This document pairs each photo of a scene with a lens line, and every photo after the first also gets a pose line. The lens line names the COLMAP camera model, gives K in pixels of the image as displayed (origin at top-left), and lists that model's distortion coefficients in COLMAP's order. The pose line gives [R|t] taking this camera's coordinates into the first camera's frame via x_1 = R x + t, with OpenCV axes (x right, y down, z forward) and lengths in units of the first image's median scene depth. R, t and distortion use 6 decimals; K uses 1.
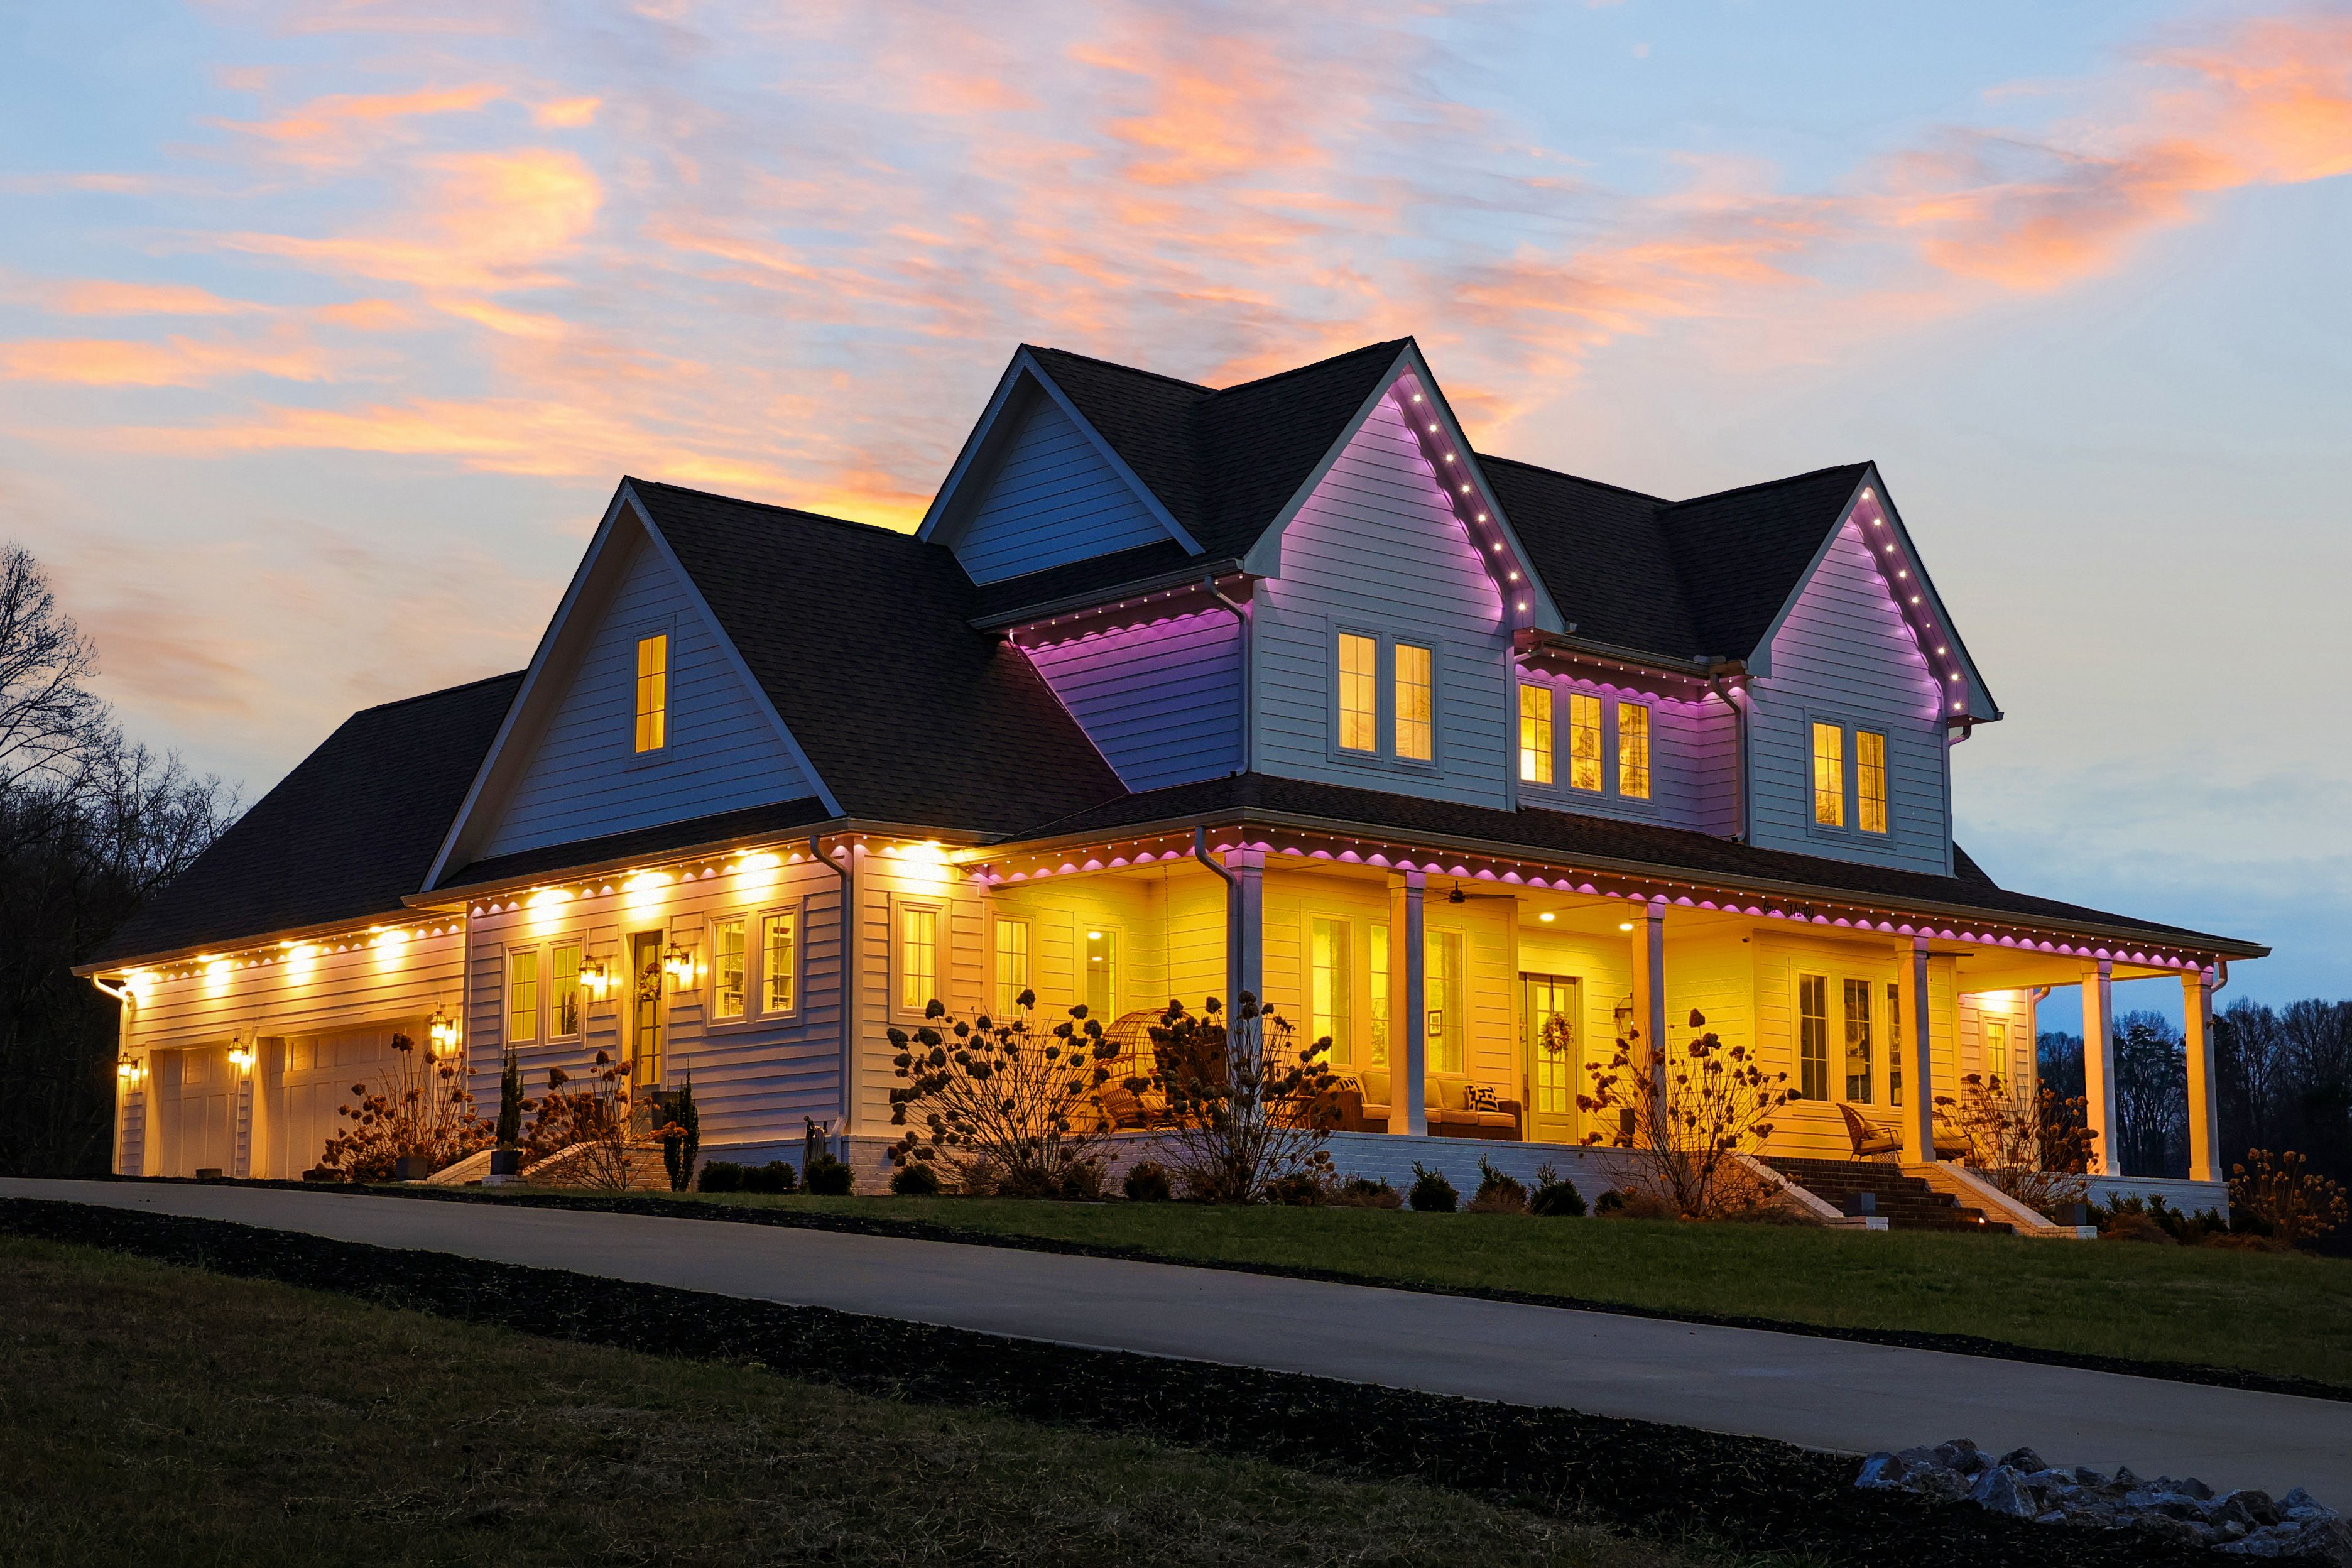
lens RADIAL K [[3491.6, 0, 1176.0], [0, 3491.6, 784.0], [0, 0, 1]] dist [0.198390, -0.008115]
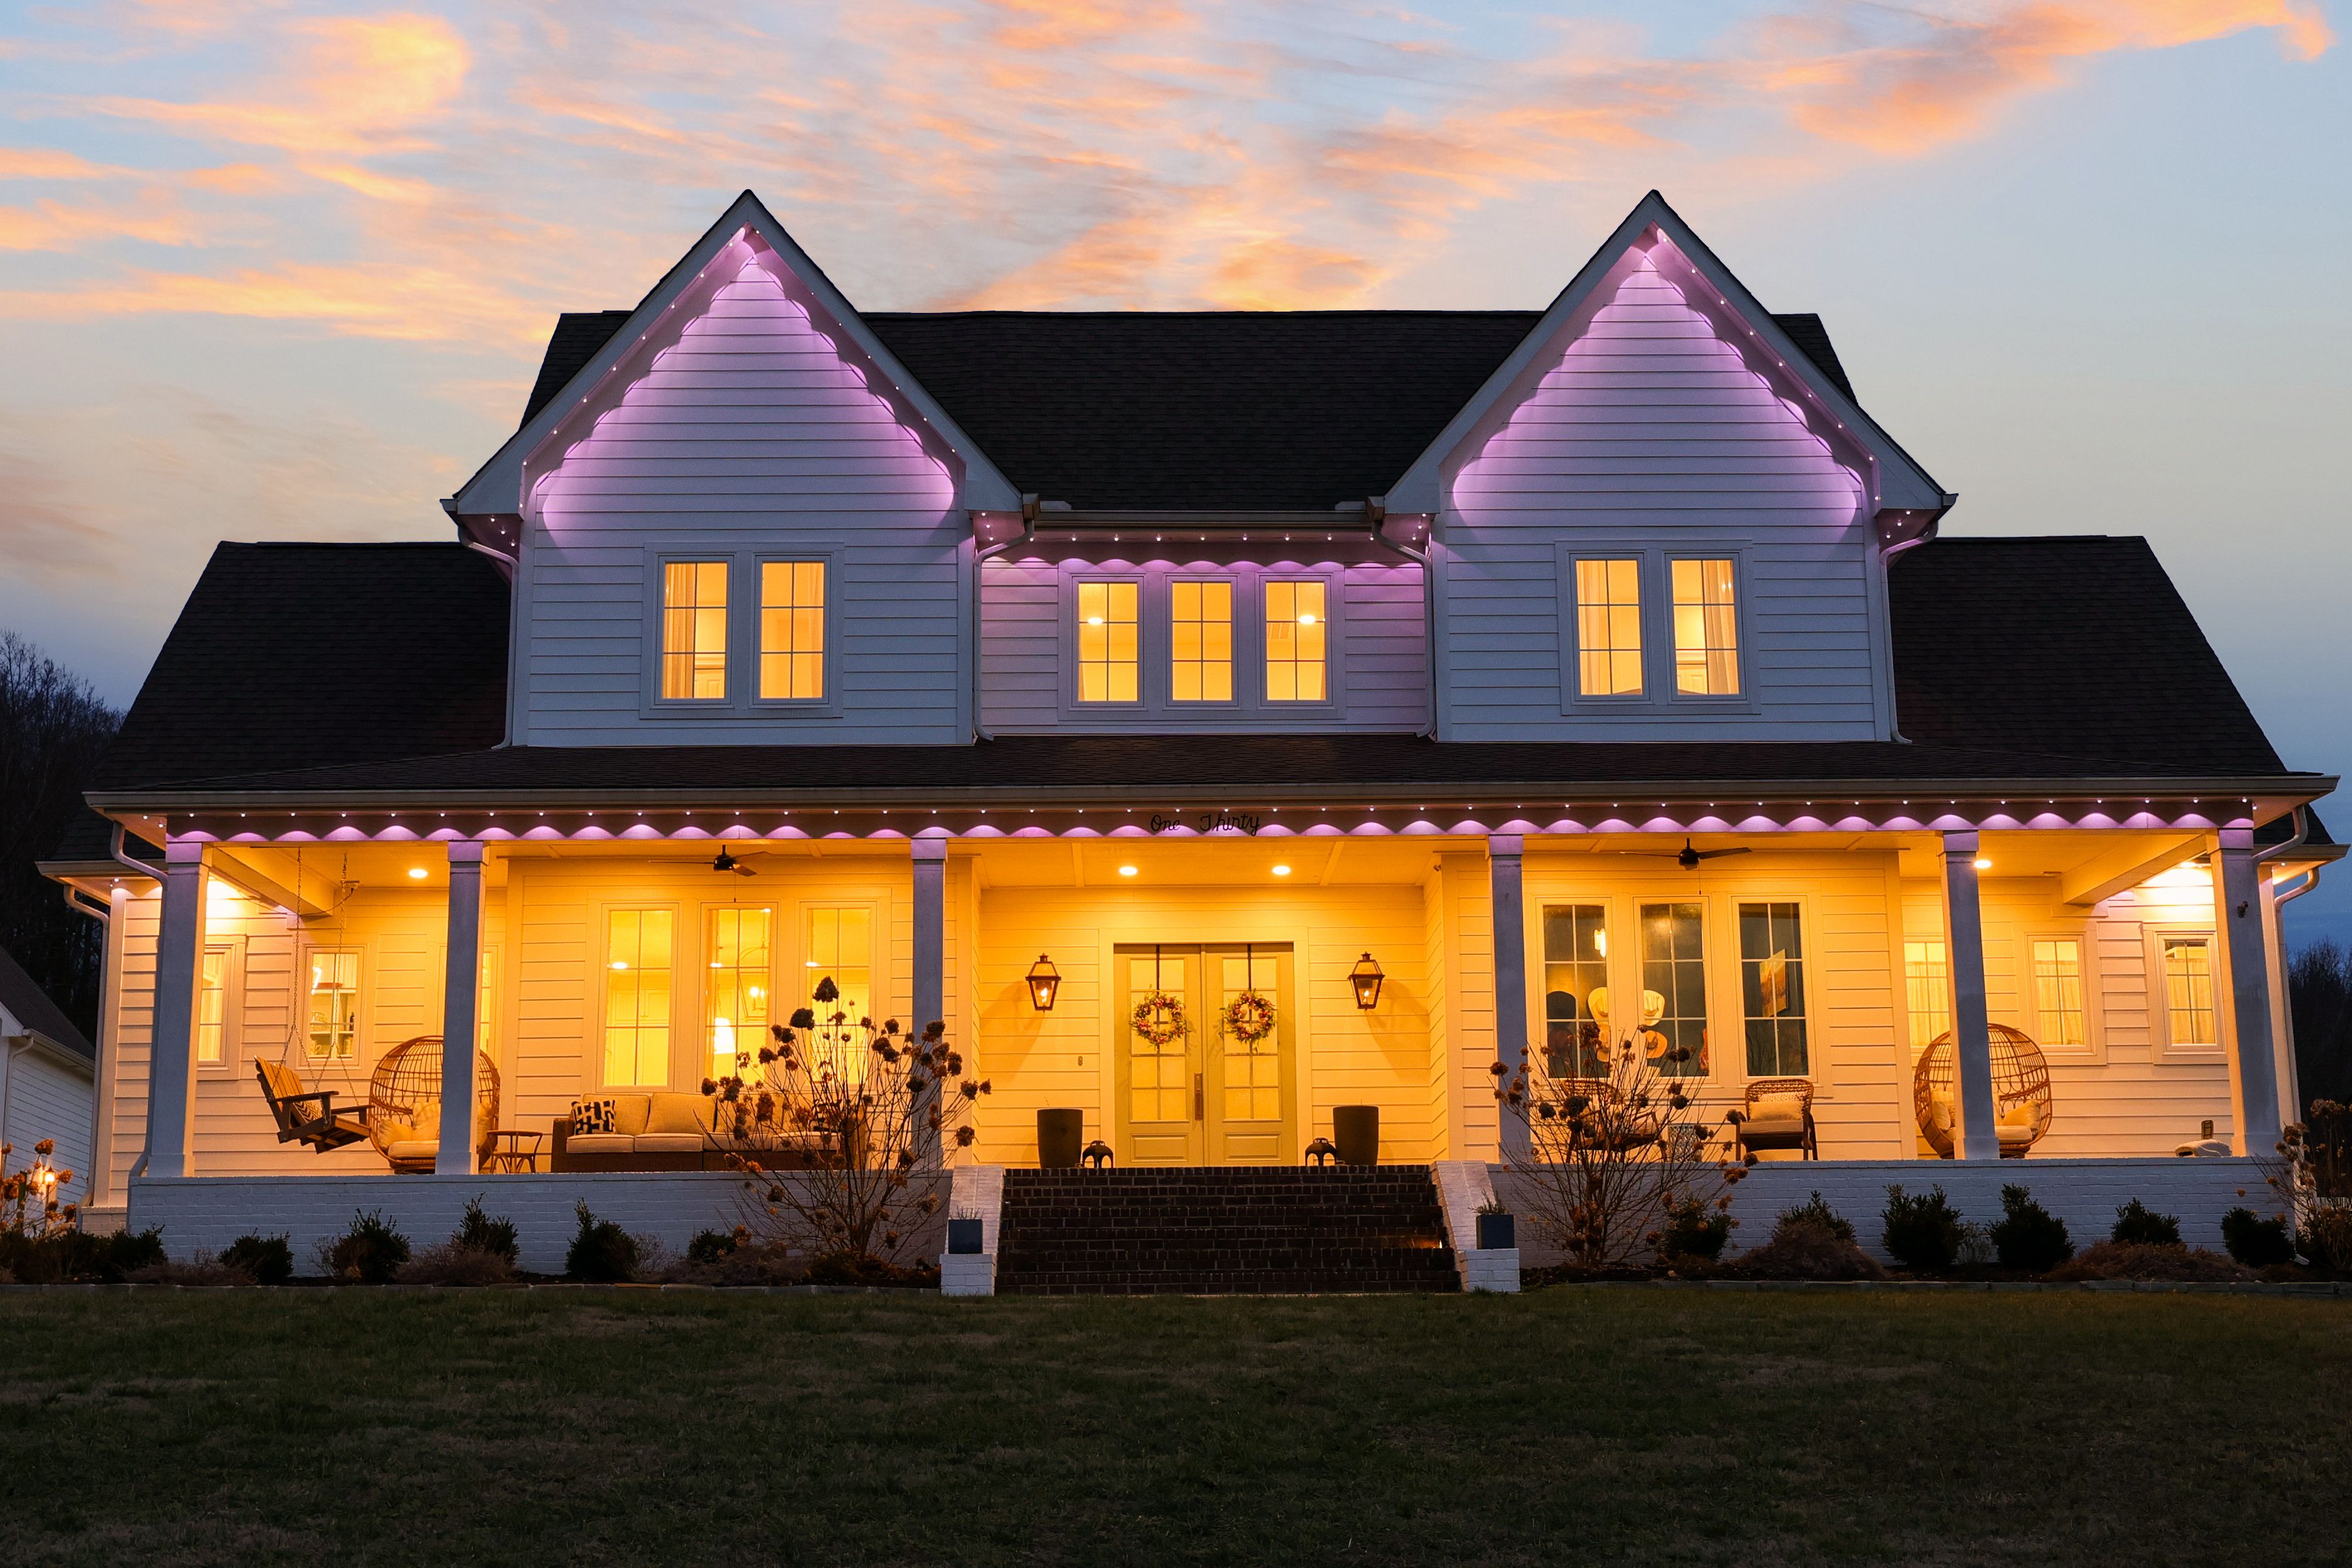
lens RADIAL K [[2764.7, 0, 1176.0], [0, 2764.7, 784.0], [0, 0, 1]] dist [0.081762, -0.003419]
pose [[0.749547, -0.140185, -0.646937, 0.529926], [0.112747, 0.990074, -0.083909, 0.073782], [0.652278, -0.010046, 0.757913, 0.556634]]
